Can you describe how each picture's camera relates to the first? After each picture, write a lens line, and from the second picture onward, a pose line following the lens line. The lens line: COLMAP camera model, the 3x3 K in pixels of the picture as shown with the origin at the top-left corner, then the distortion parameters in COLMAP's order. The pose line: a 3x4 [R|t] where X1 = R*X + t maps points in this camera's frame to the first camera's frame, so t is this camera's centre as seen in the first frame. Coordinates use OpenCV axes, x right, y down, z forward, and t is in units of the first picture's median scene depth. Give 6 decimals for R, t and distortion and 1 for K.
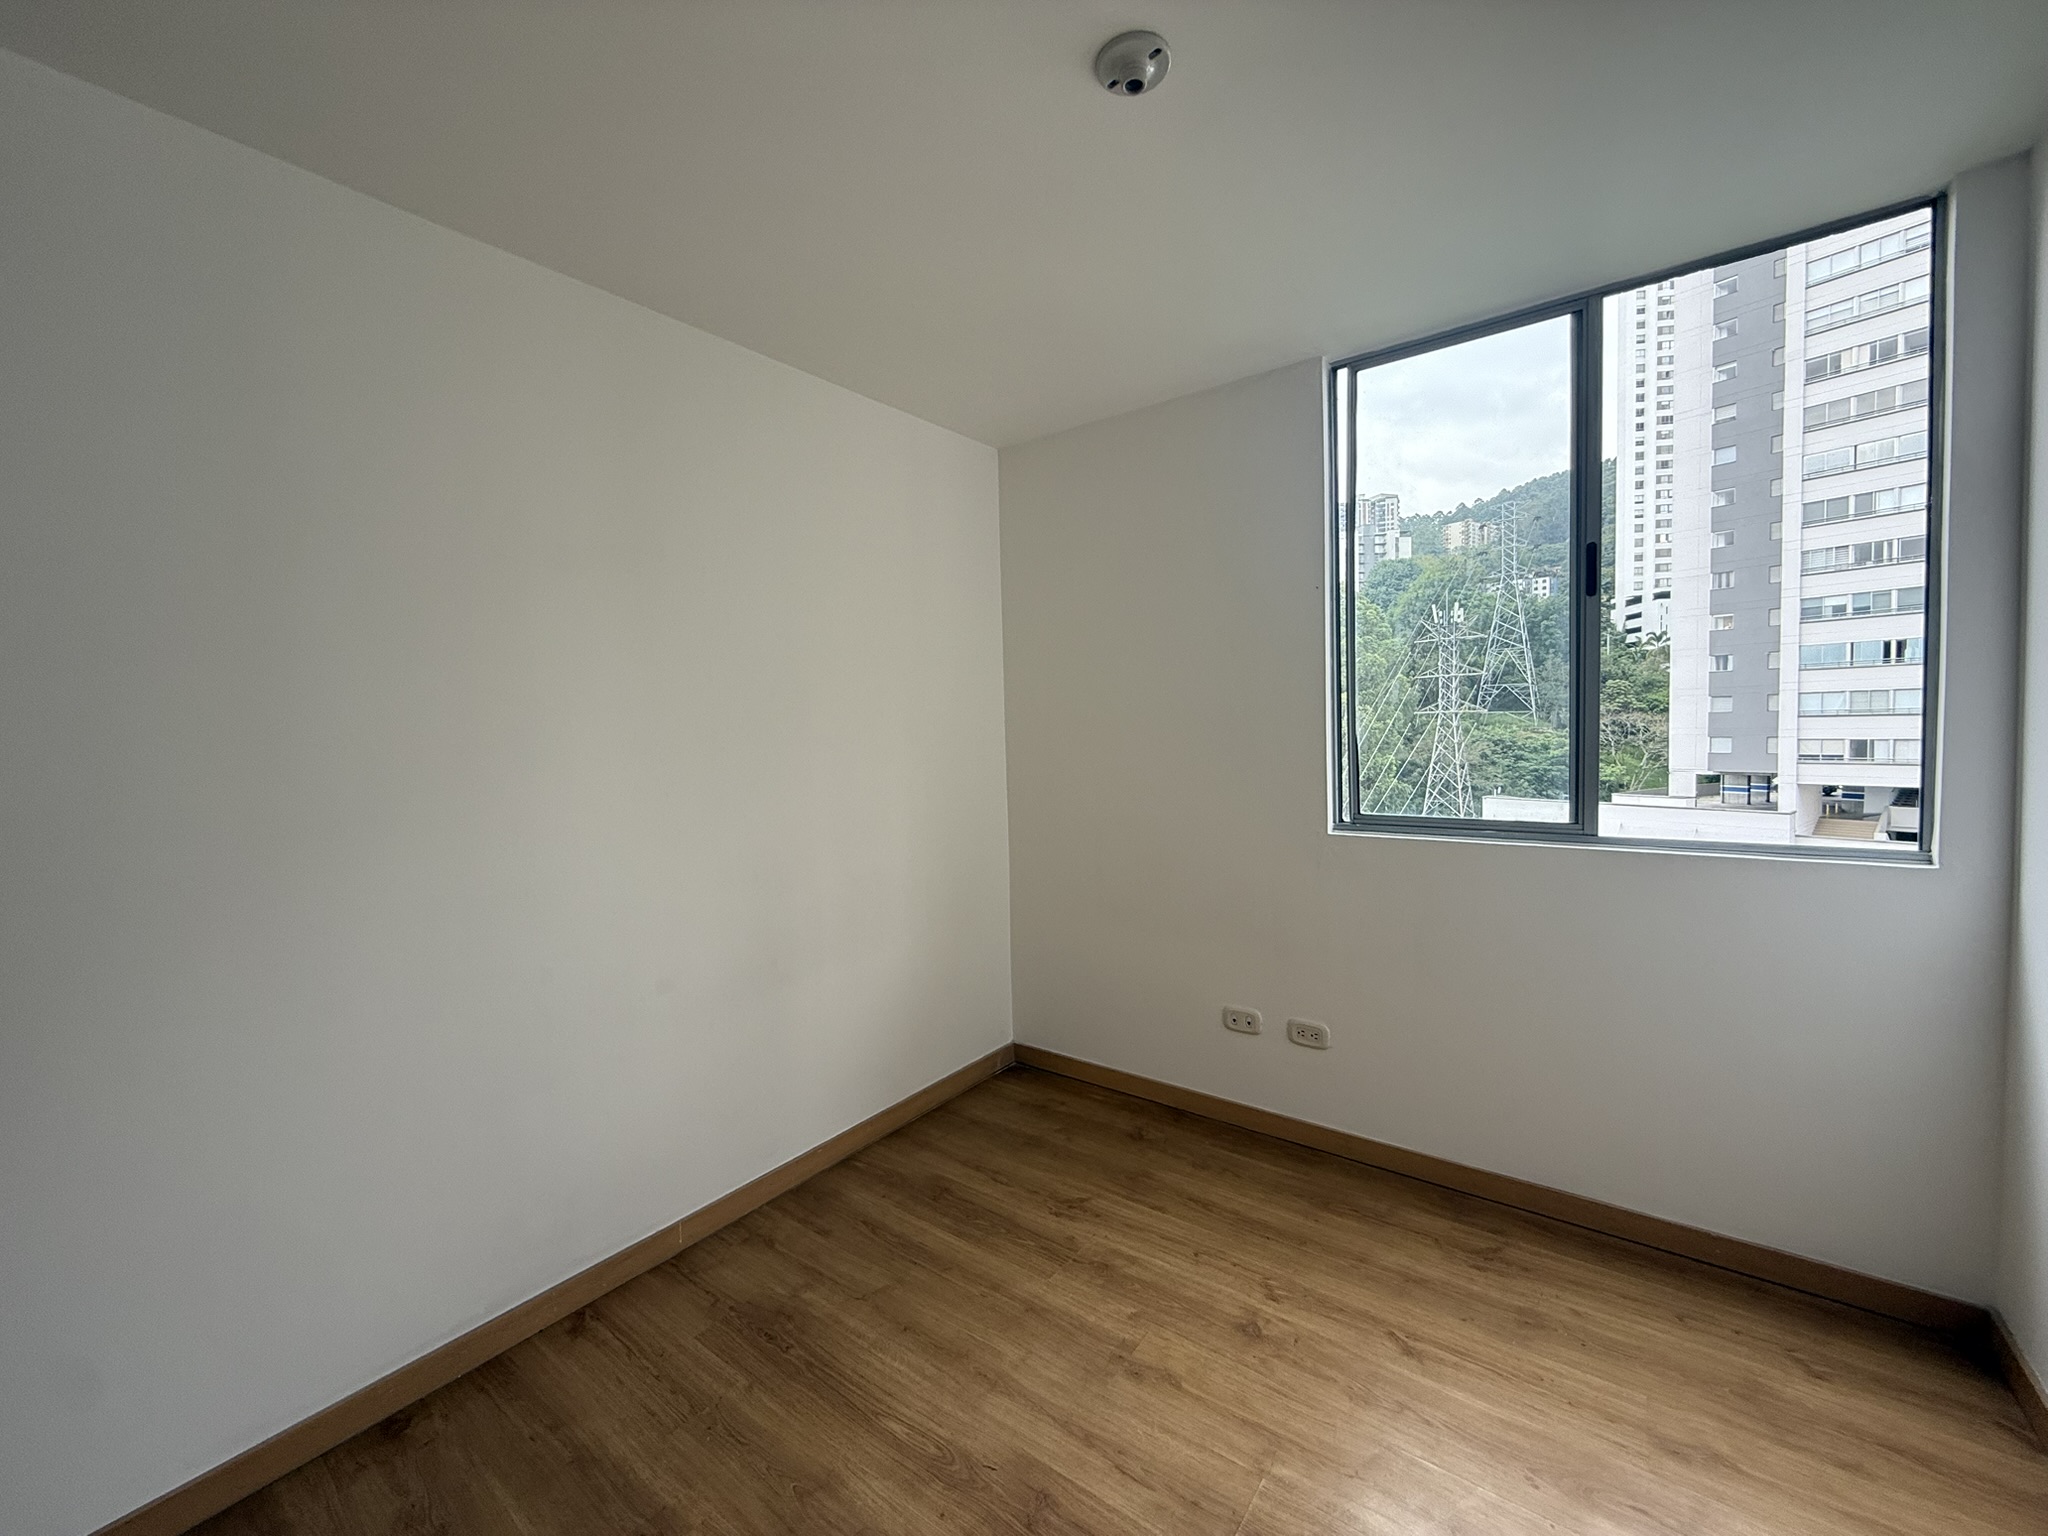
lens RADIAL K [[814.0, 0, 1015.0], [0, 814.0, 765.6], [0, 0, 1]] dist [-0.001284, -0.000479]
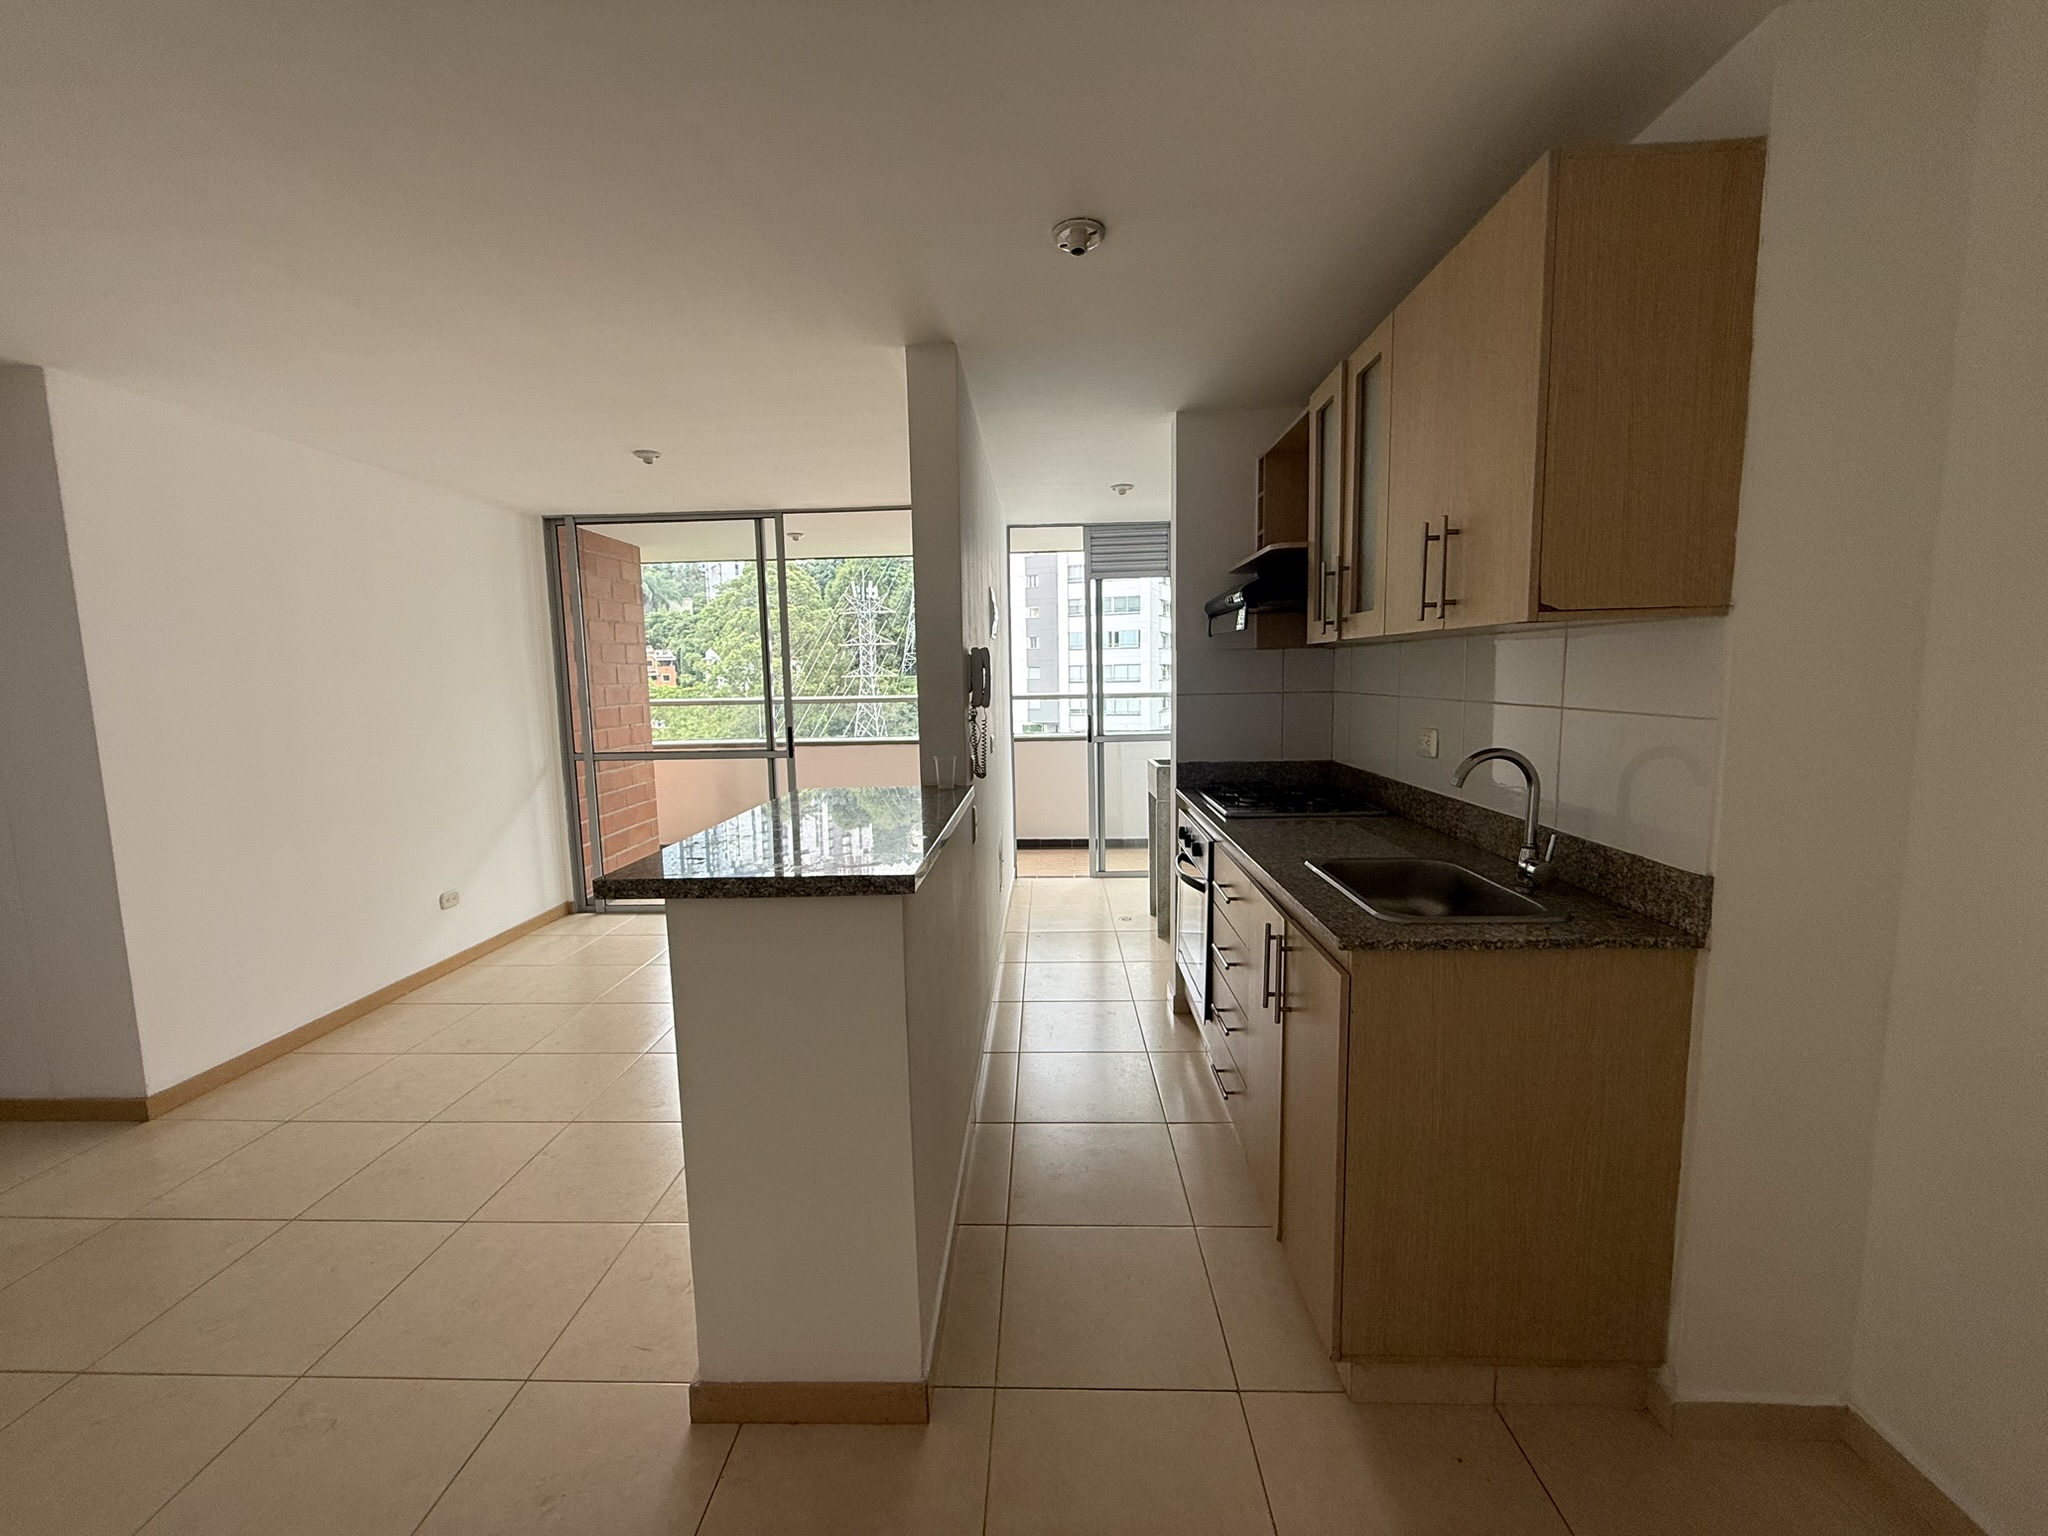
lens RADIAL K [[814.0, 0, 1017.8], [0, 814.0, 766.1], [0, 0, 1]] dist [-0.001284, -0.000479]
pose [[0.817890, -0.053278, 0.572903, 0.048851], [0.025394, 0.998076, 0.056564, 0.002333], [-0.574814, -0.031715, 0.817669, -0.095432]]
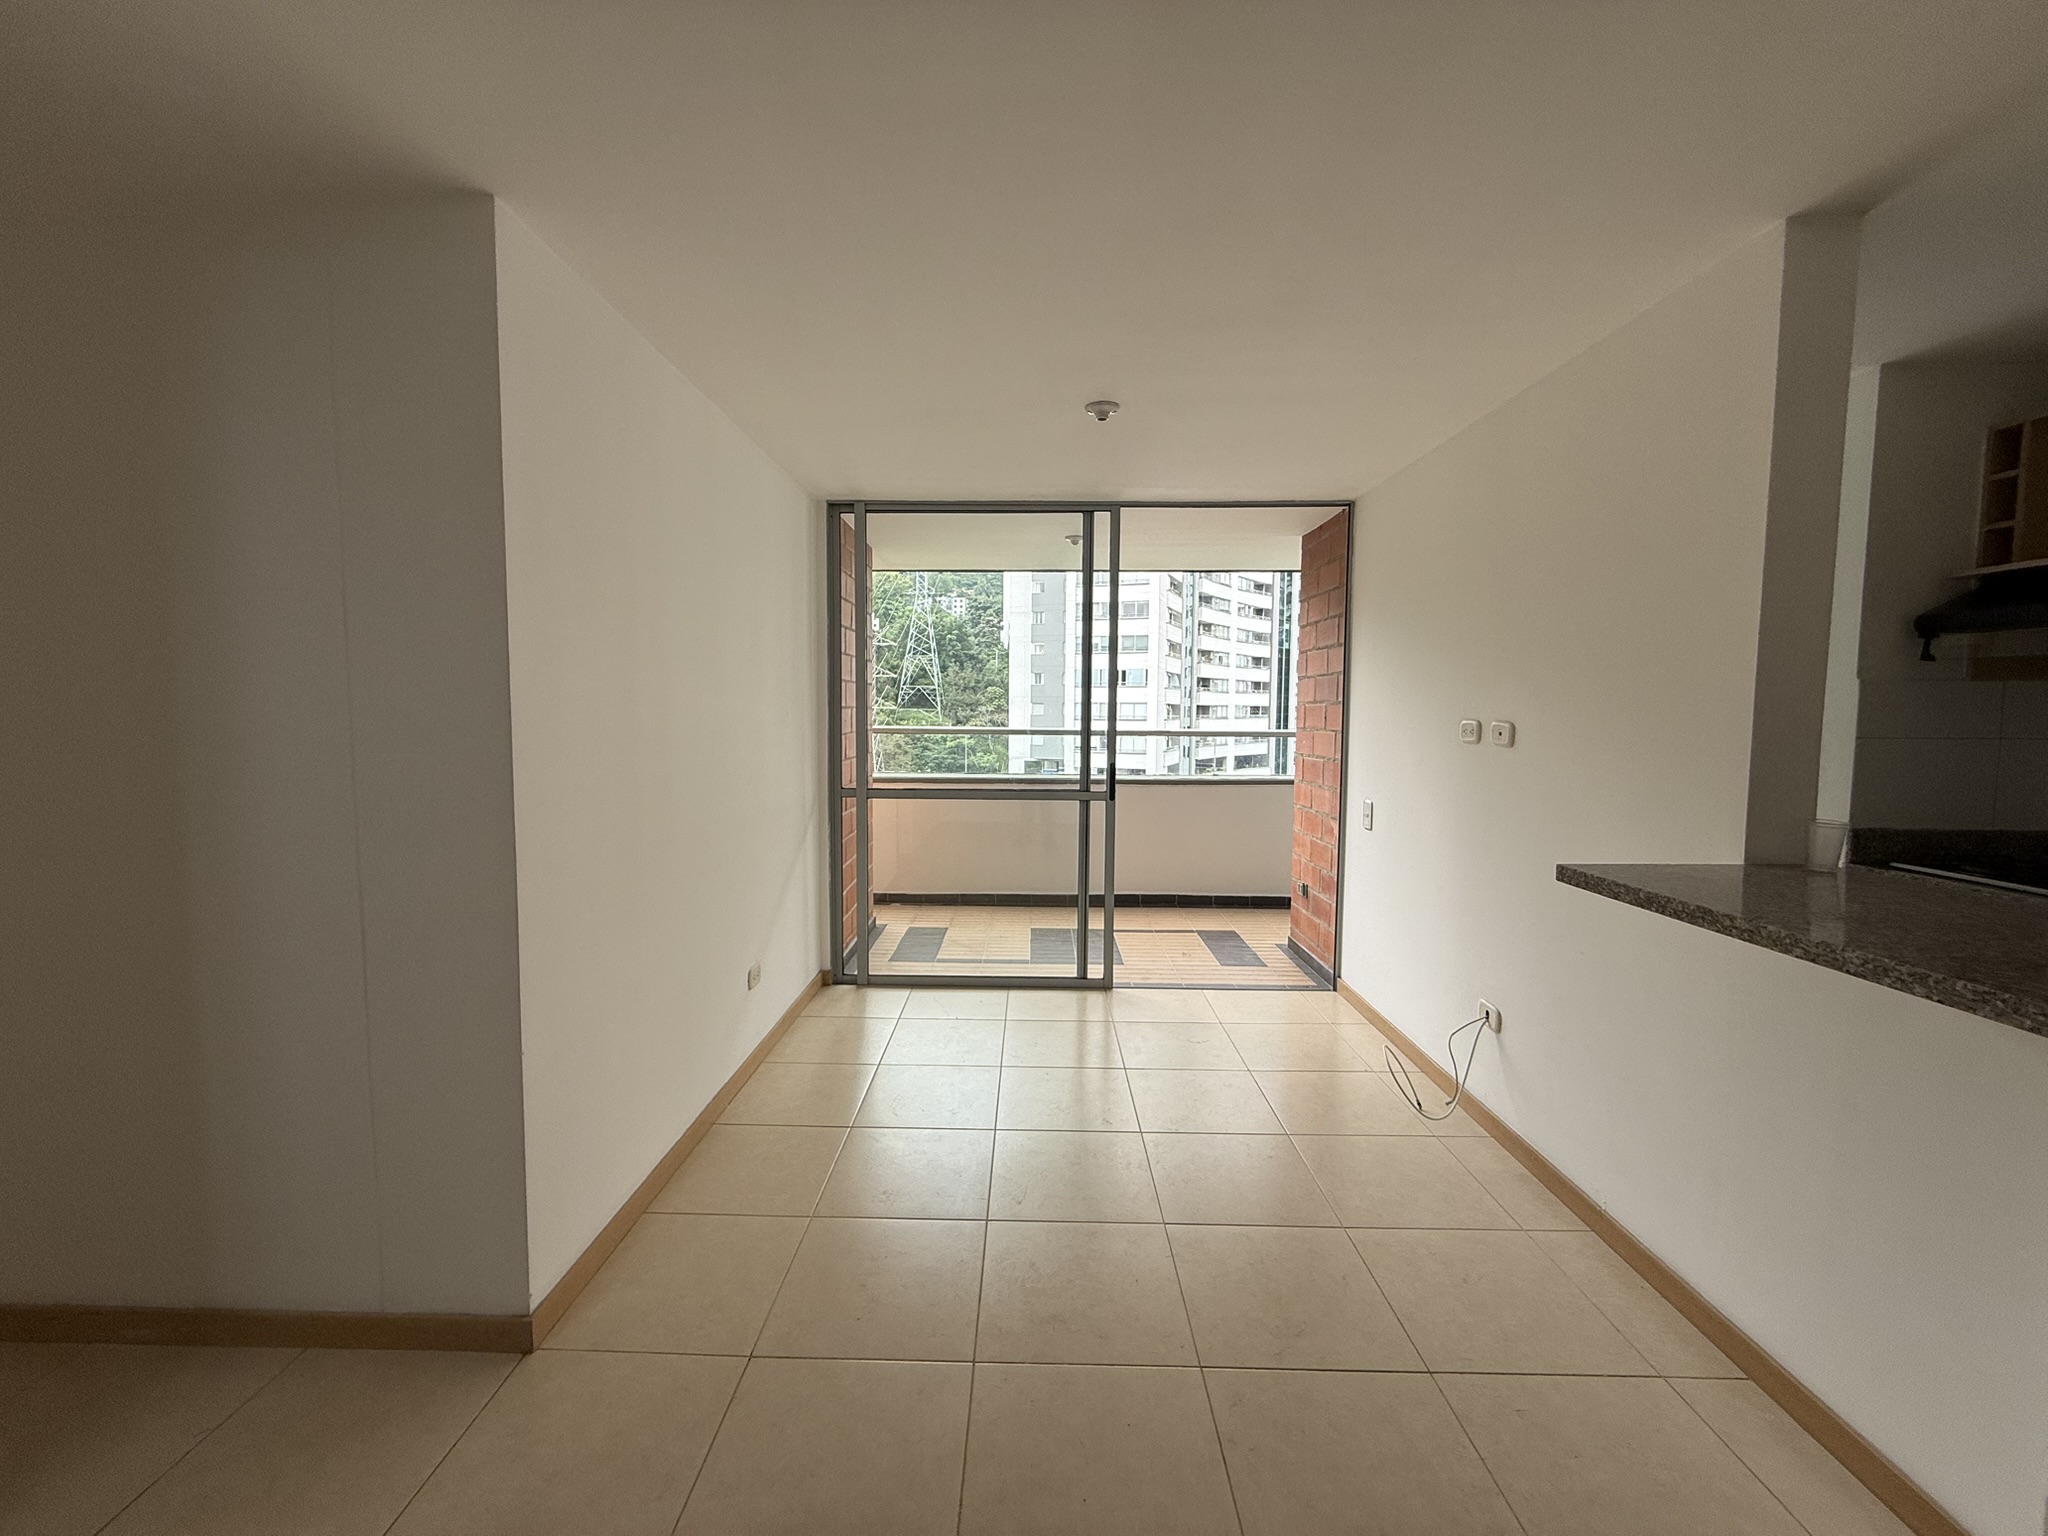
lens RADIAL K [[814.0, 0, 1014.3], [0, 814.0, 765.7], [0, 0, 1]] dist [-0.001284, -0.000479]
pose [[0.809128, -0.007464, 0.587585, 0.033549], [0.000043, 0.999920, 0.012642, 0.001893], [-0.587632, -0.010204, 0.809064, -0.069266]]
